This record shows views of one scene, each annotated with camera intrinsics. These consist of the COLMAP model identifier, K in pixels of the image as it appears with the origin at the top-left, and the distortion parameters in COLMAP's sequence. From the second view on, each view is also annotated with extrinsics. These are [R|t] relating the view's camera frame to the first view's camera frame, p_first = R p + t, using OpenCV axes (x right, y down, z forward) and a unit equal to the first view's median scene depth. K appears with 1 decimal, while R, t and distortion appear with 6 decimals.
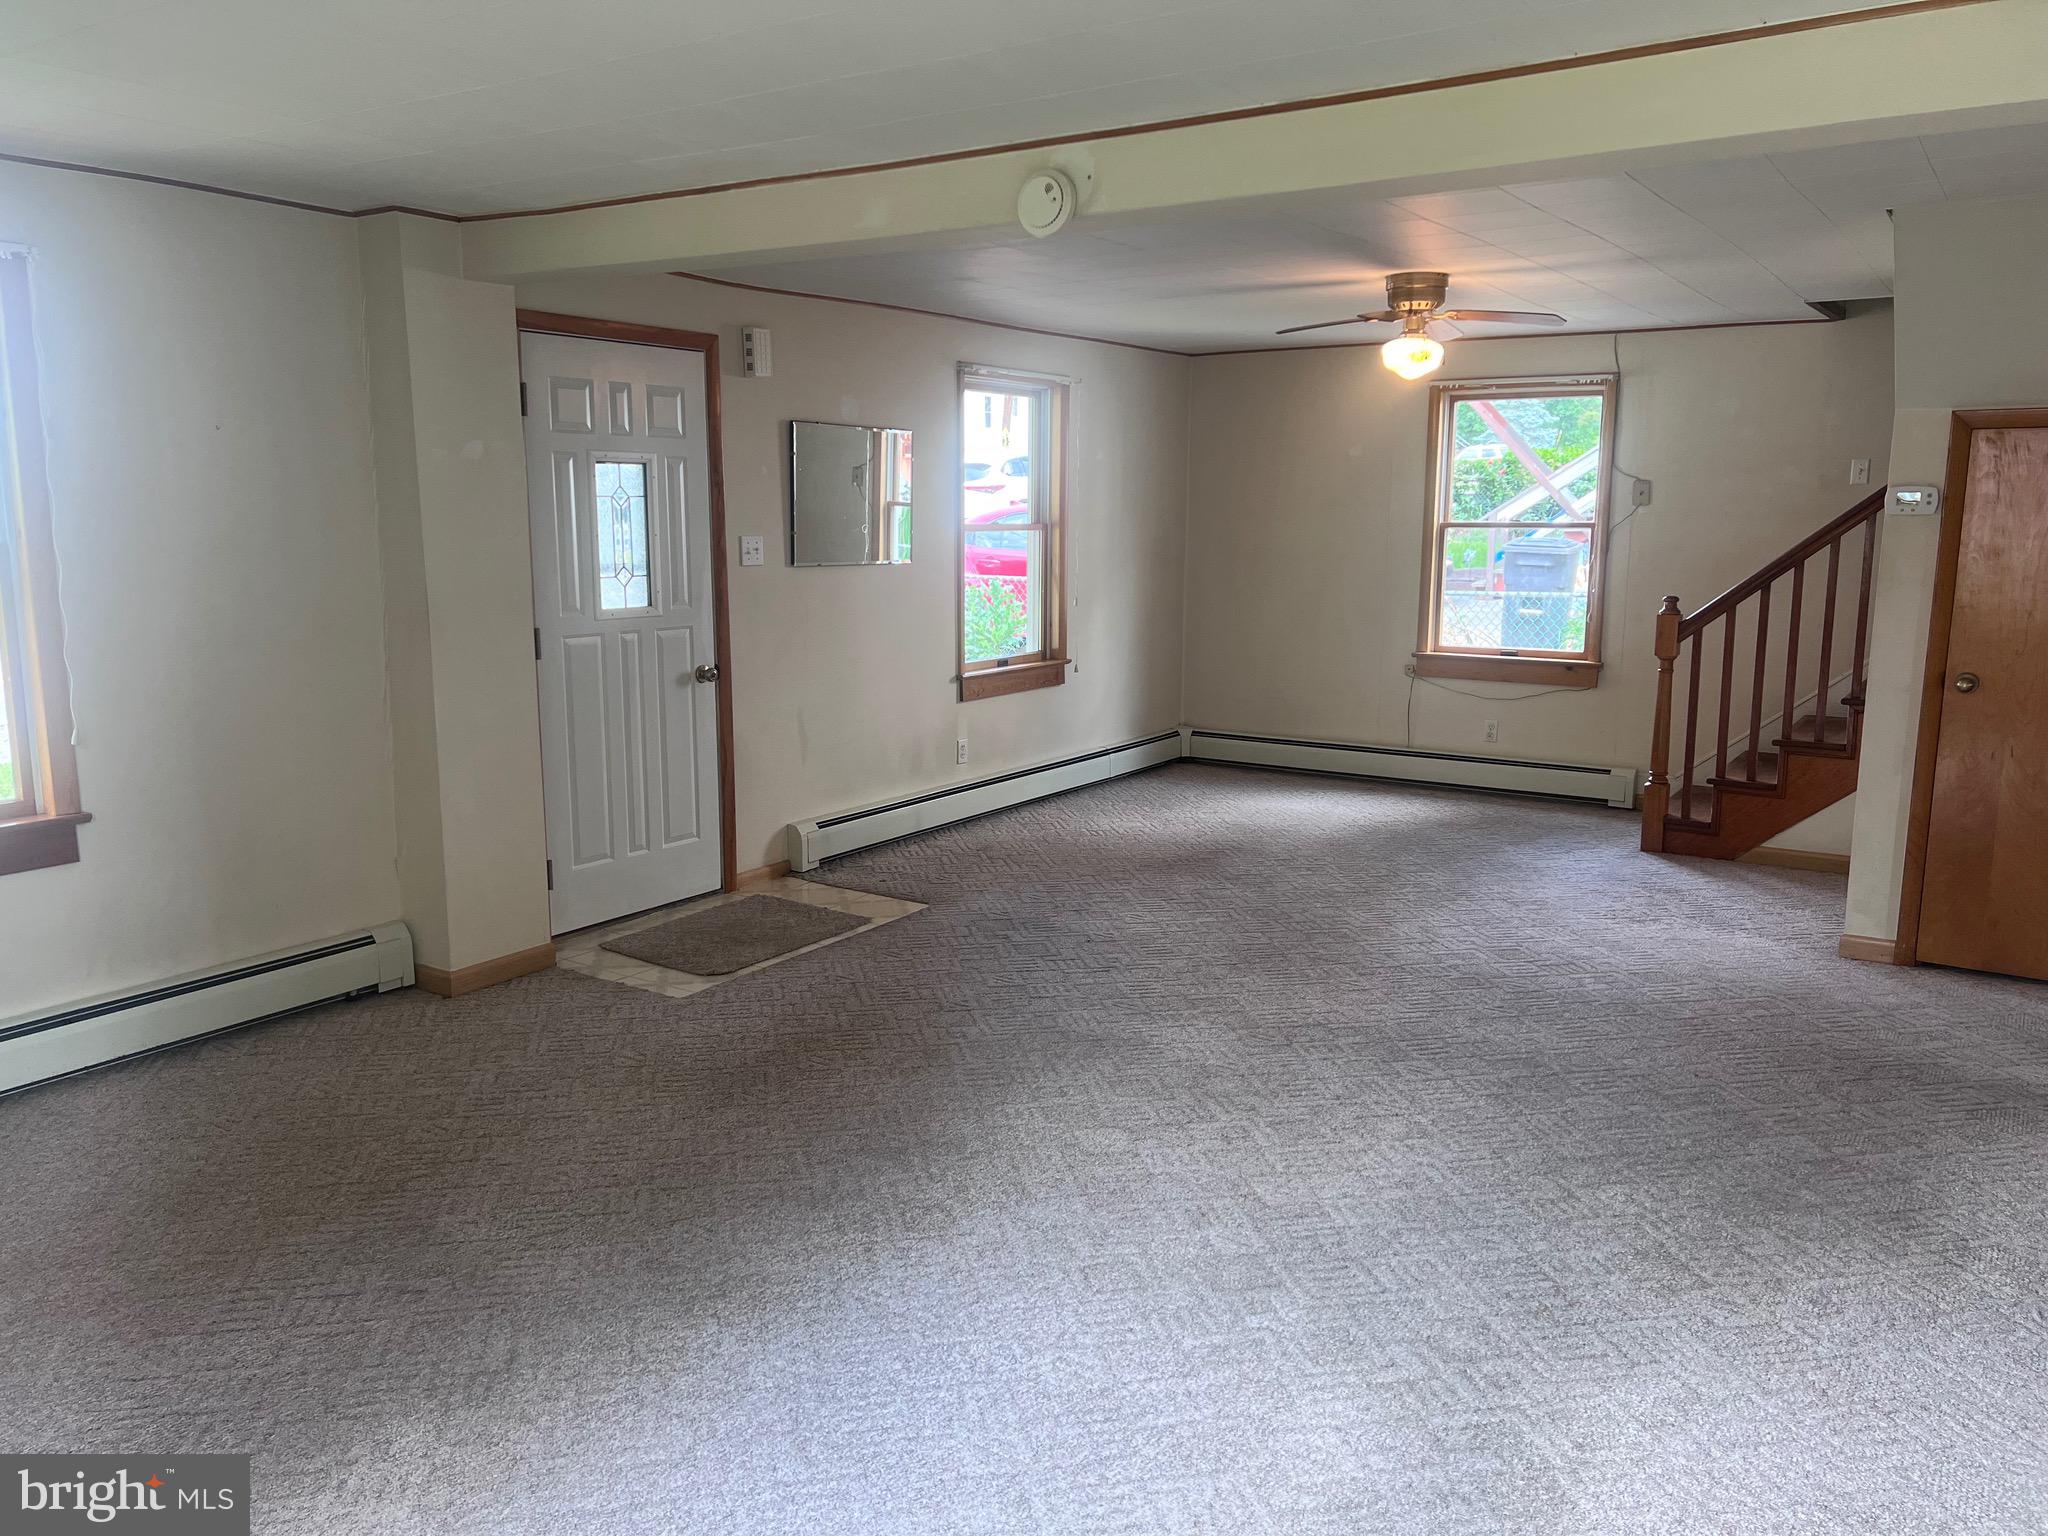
lens RADIAL K [[1534.7, 0, 1024.0], [0, 1534.7, 768.0], [0, 0, 1]] dist [0.147271, -0.317863]
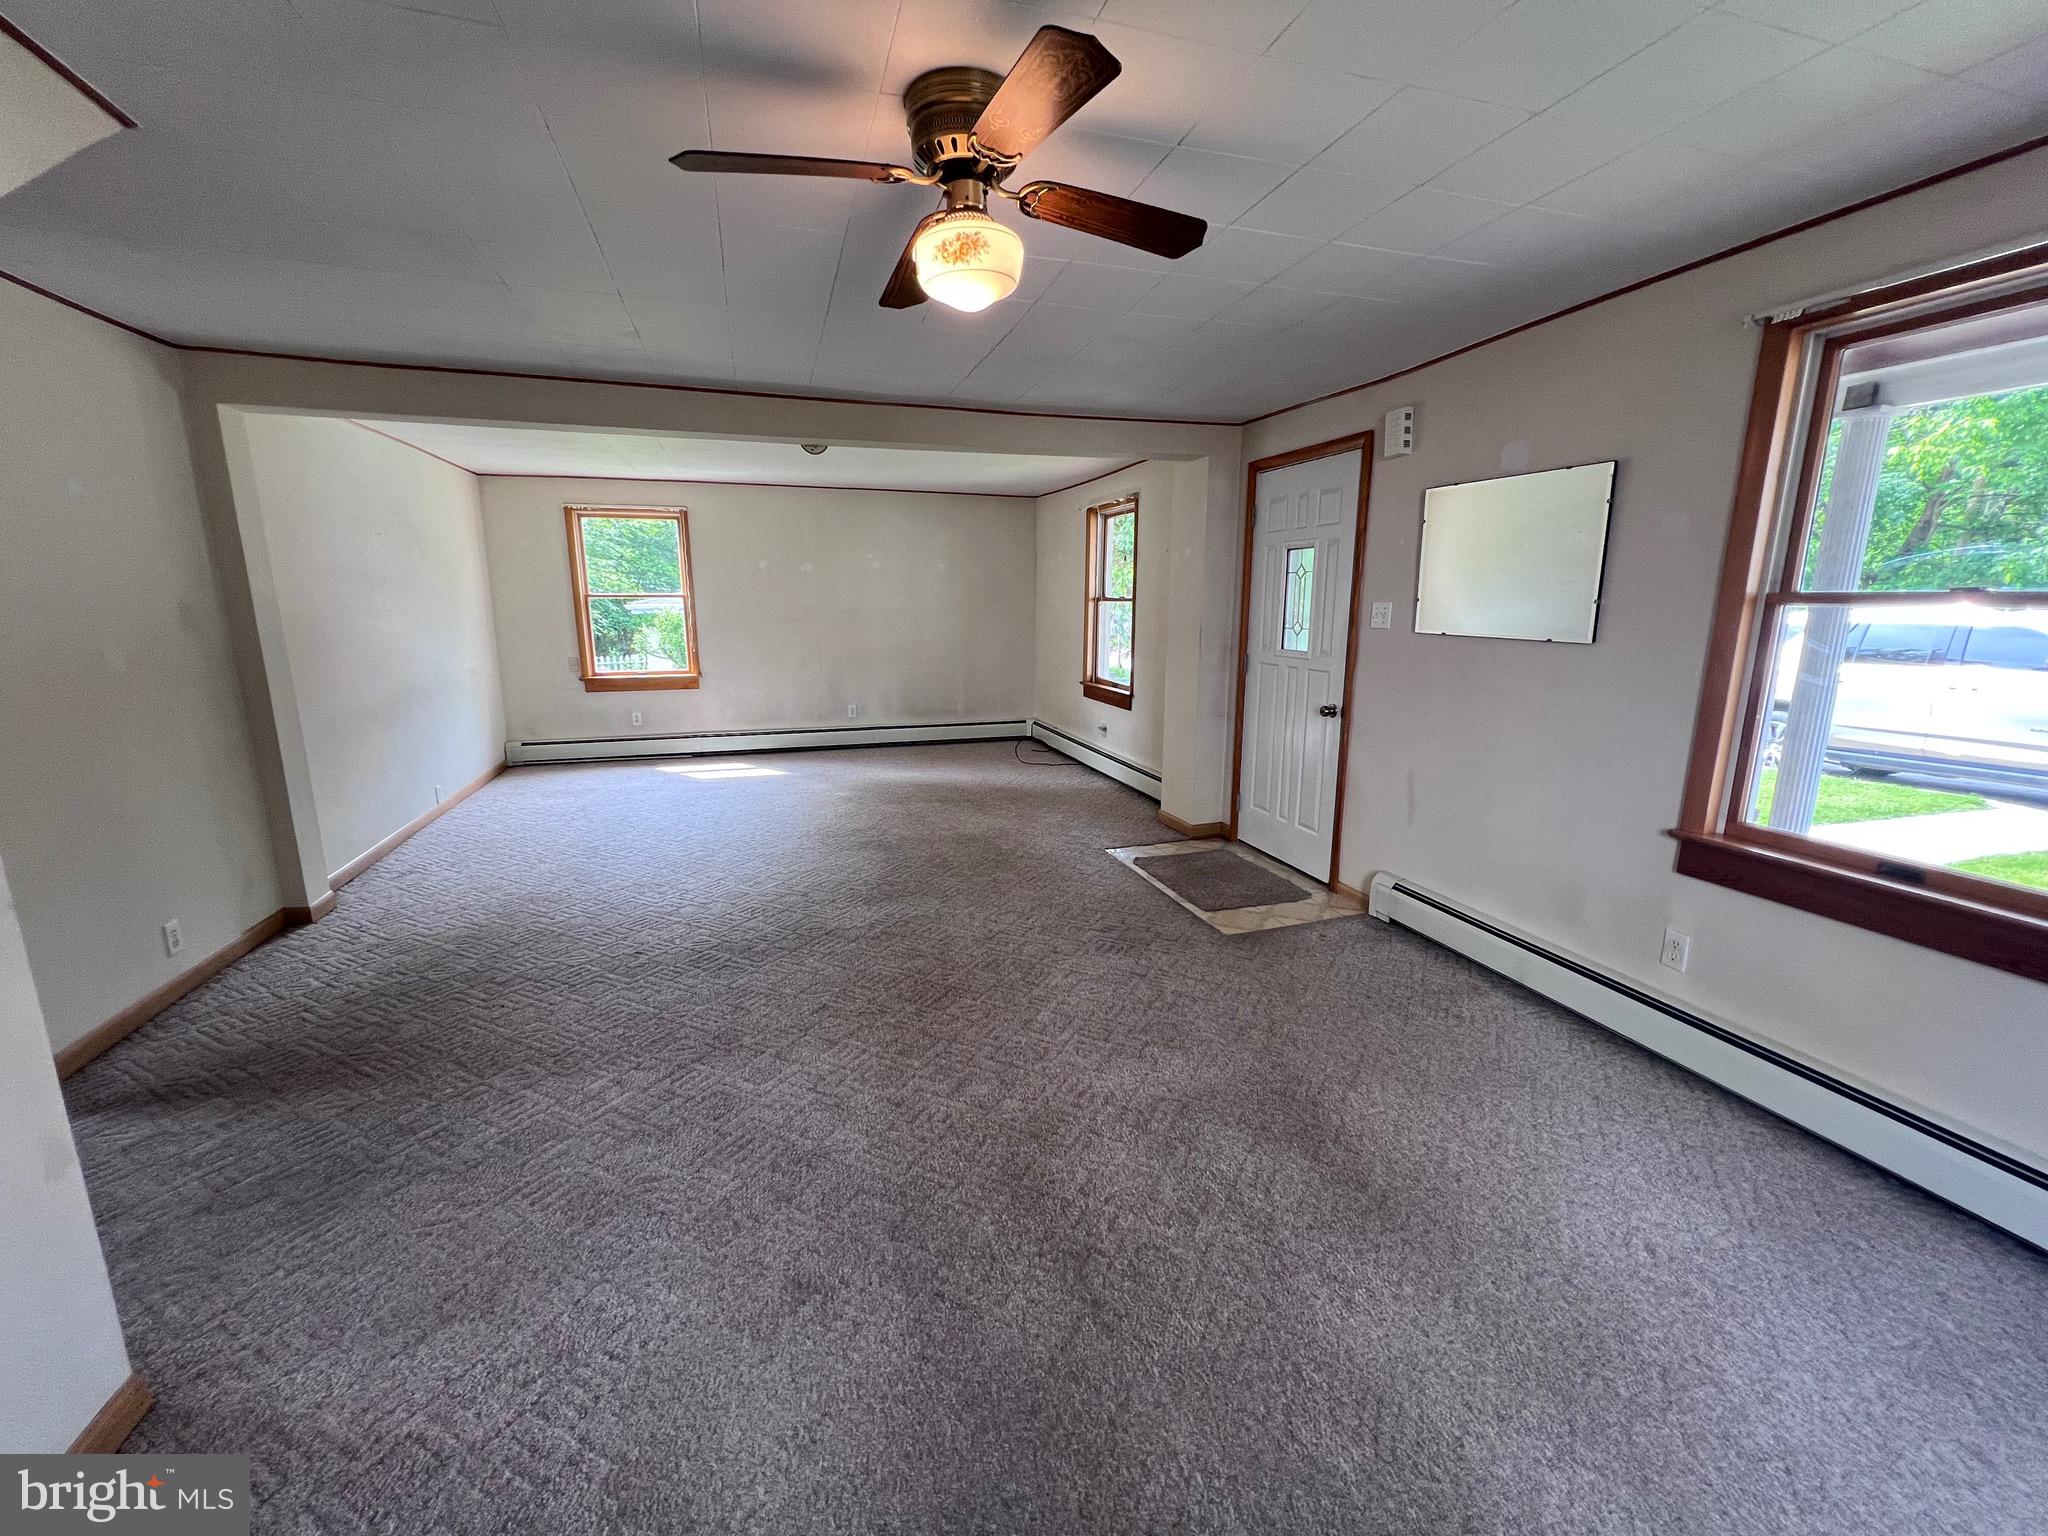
lens RADIAL K [[823.6, 0, 1024.0], [0, 823.6, 768.0], [0, 0, 1]] dist [0.000231, 0.000183]
pose [[-0.622896, 0.156813, -0.766427, 0.502975], [-0.135562, 0.943247, 0.303165, -0.198842], [0.770470, 0.292738, -0.566287, 1.278240]]
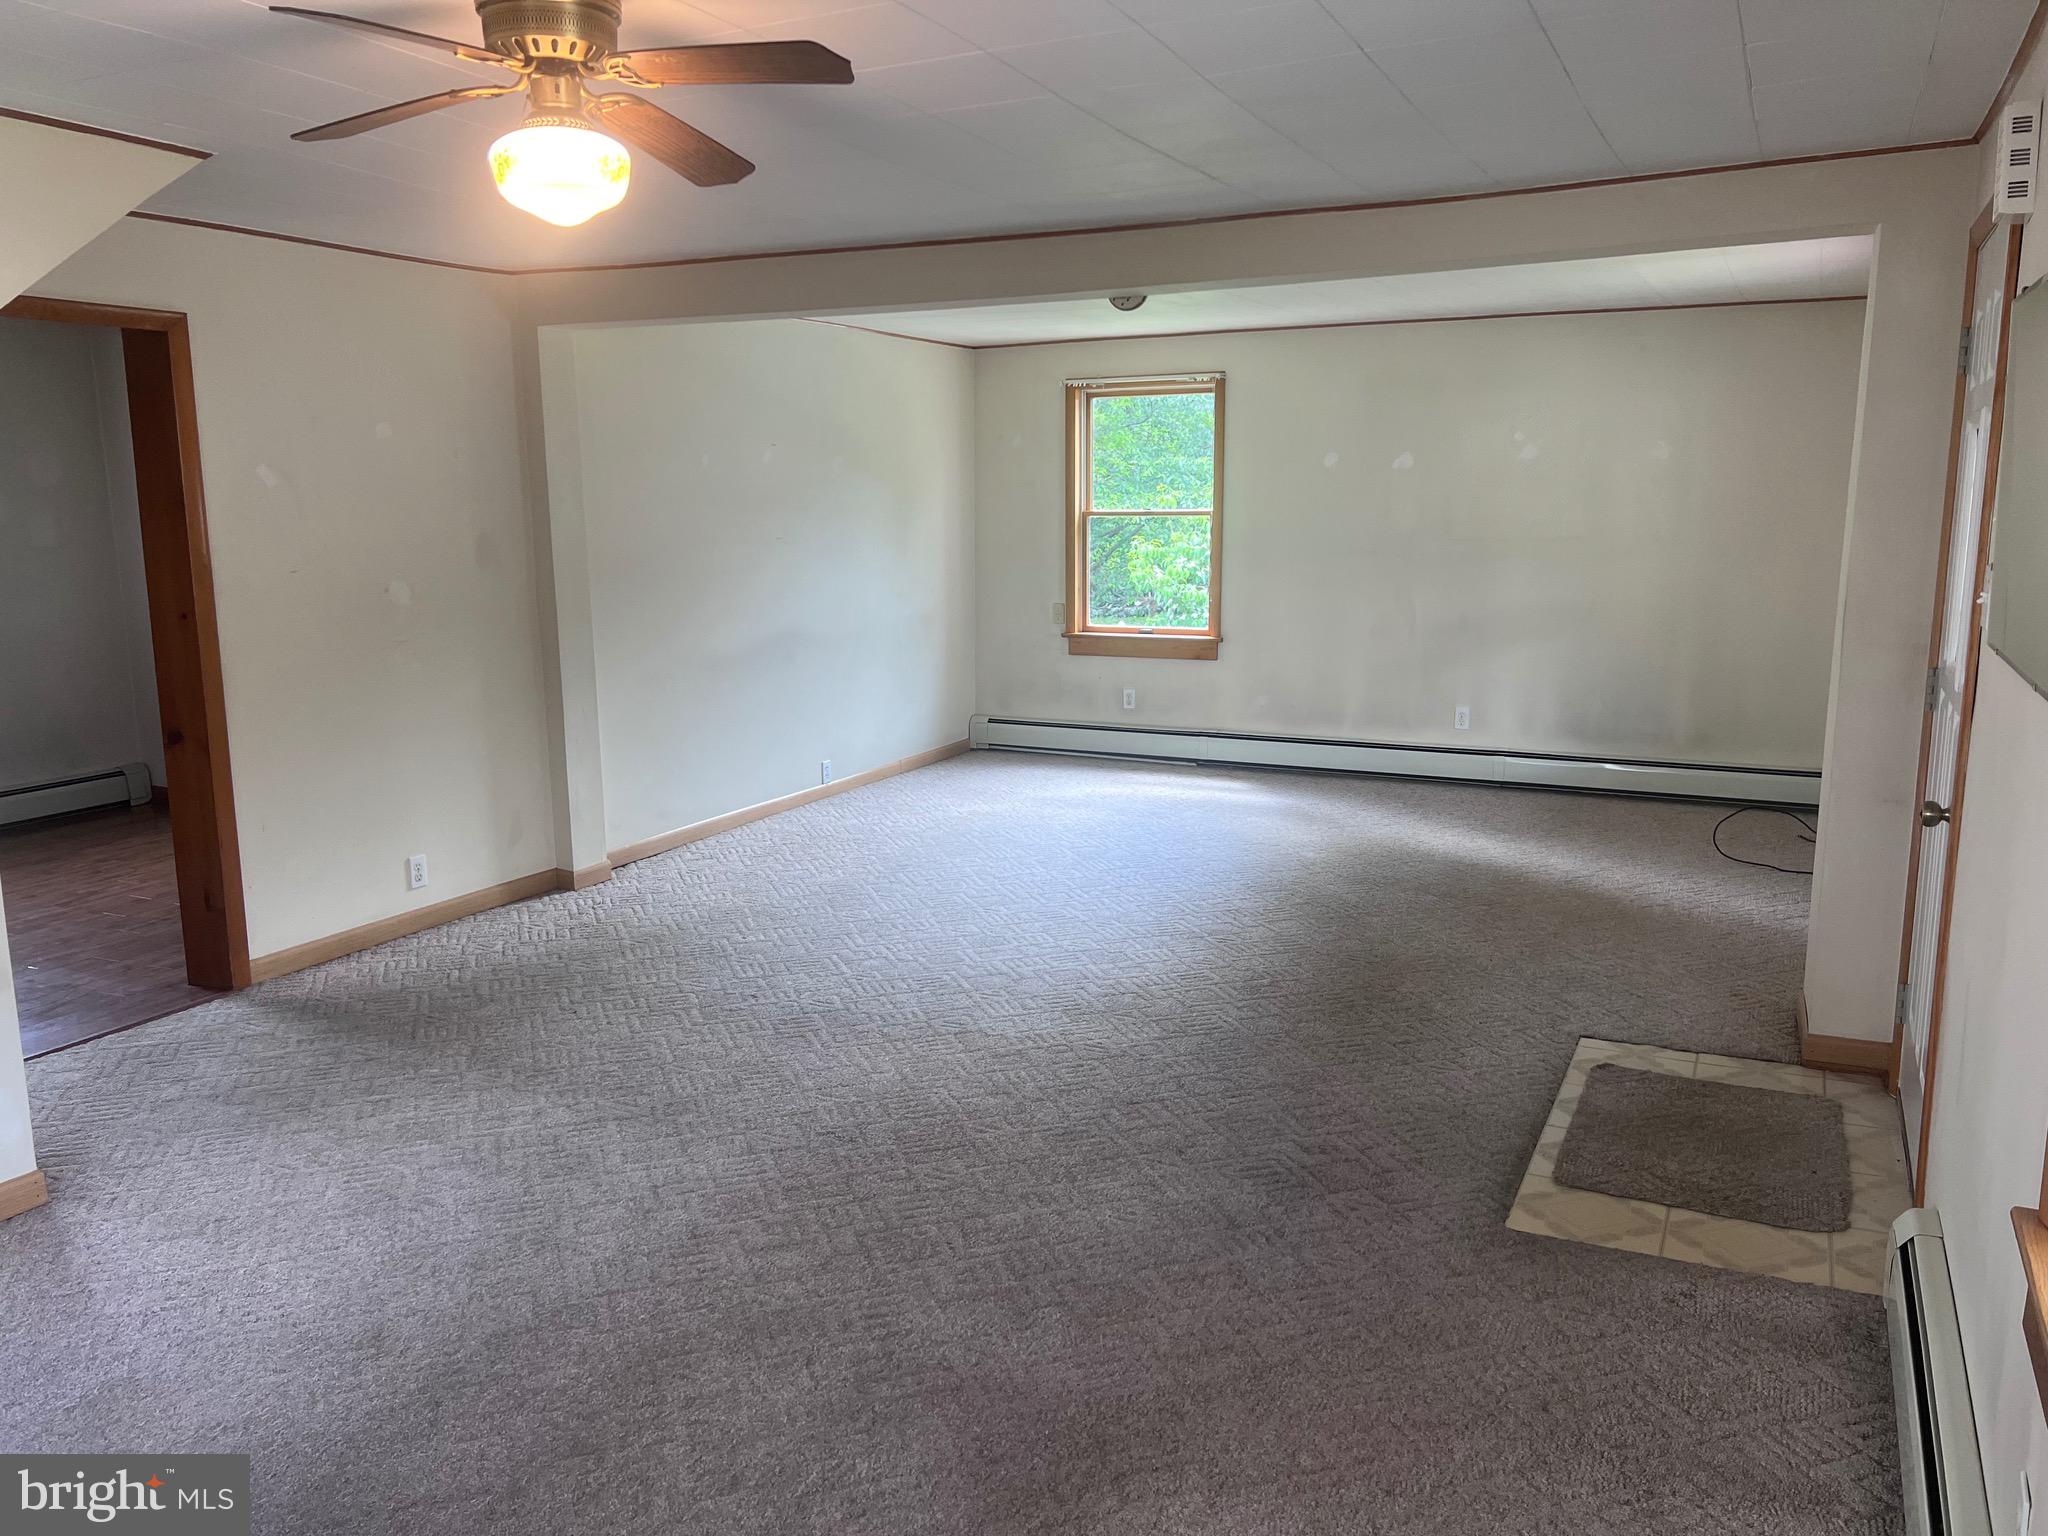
lens RADIAL K [[1534.7, 0, 1024.0], [0, 1534.7, 768.0], [0, 0, 1]] dist [0.147271, -0.317863]
pose [[-0.992103, 0.029476, -0.121915, 0.185499], [-0.013919, 0.940120, 0.340561, -0.270972], [0.124653, 0.339568, -0.932285, 1.550436]]
